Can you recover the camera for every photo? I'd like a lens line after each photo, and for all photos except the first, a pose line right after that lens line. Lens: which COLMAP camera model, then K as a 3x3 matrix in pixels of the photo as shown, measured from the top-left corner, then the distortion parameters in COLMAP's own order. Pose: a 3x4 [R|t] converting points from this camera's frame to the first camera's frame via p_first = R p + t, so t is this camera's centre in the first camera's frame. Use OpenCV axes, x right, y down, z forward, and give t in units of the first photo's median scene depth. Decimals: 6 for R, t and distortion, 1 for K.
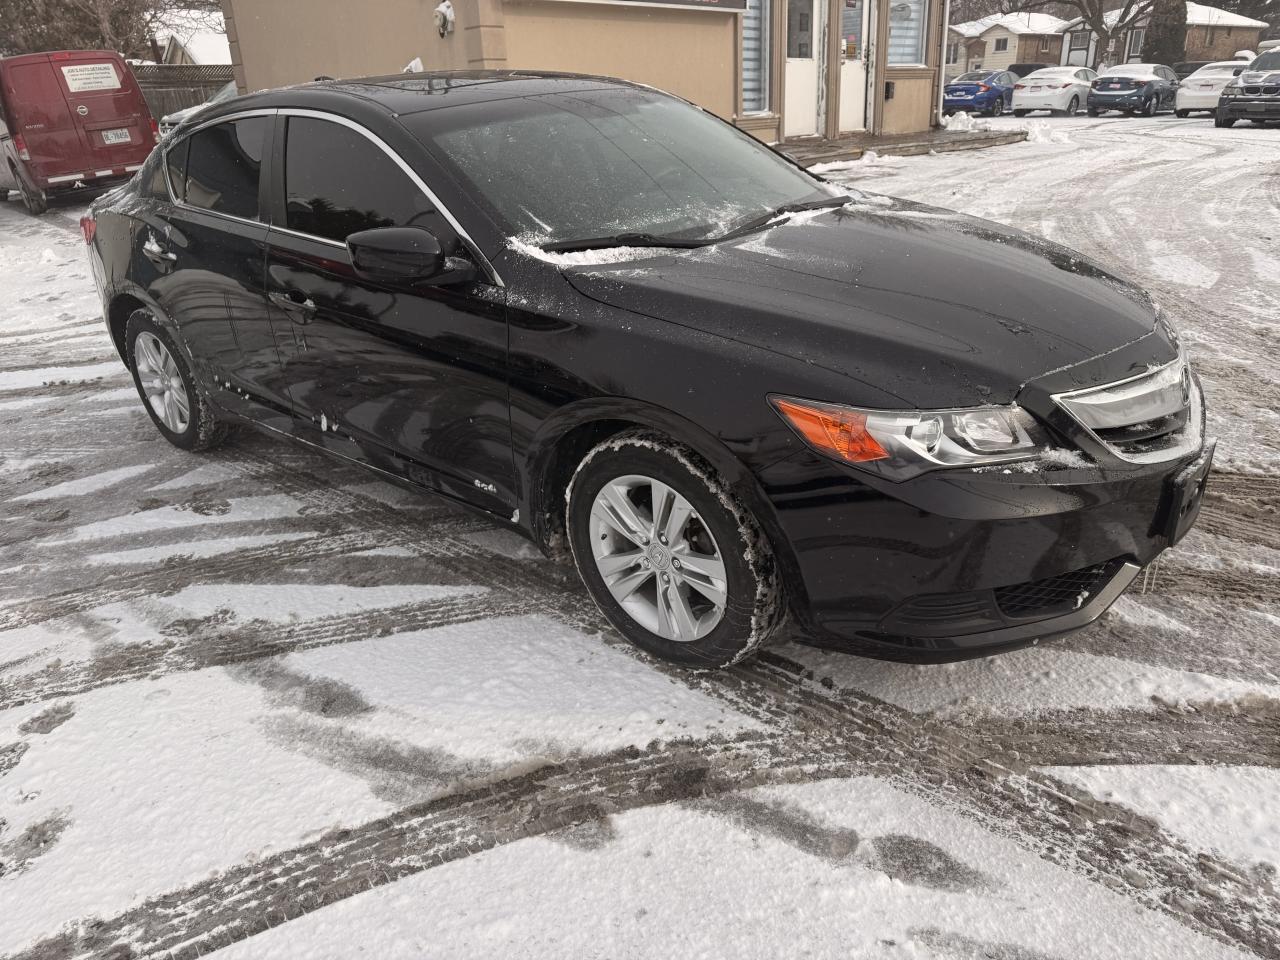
lens RADIAL K [[904.0, 0, 646.0], [0, 904.0, 474.7], [0, 0, 1]] dist [0.024941, -0.025240]
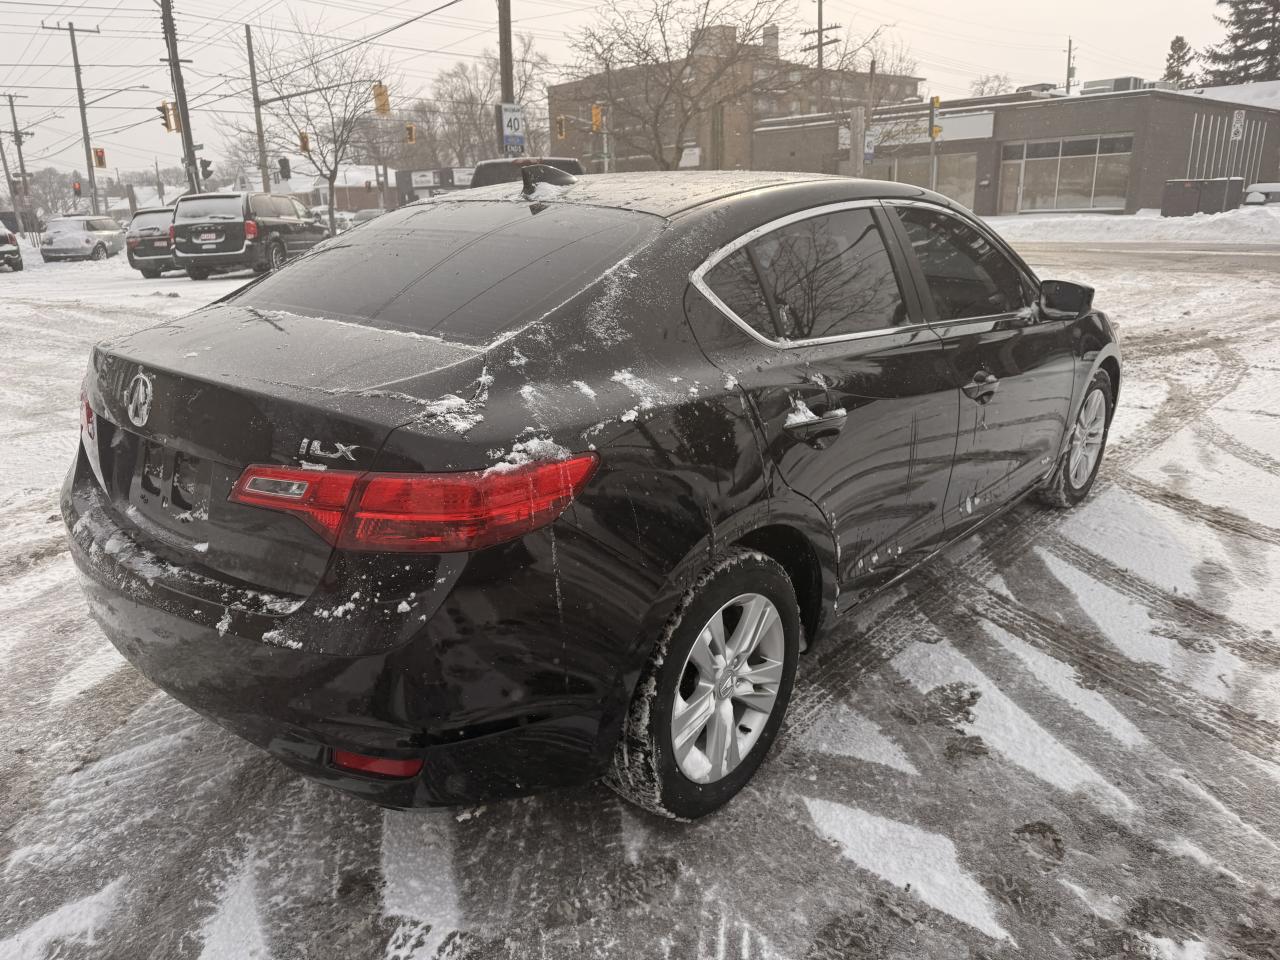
lens RADIAL K [[904.0, 0, 639.3], [0, 904.0, 475.9], [0, 0, 1]] dist [0.024941, -0.025240]
pose [[0.014624, -0.255055, 0.966816, -1.693463], [0.413445, 0.881931, 0.226408, -0.592741], [-0.910412, 0.396415, 0.118348, 1.554638]]
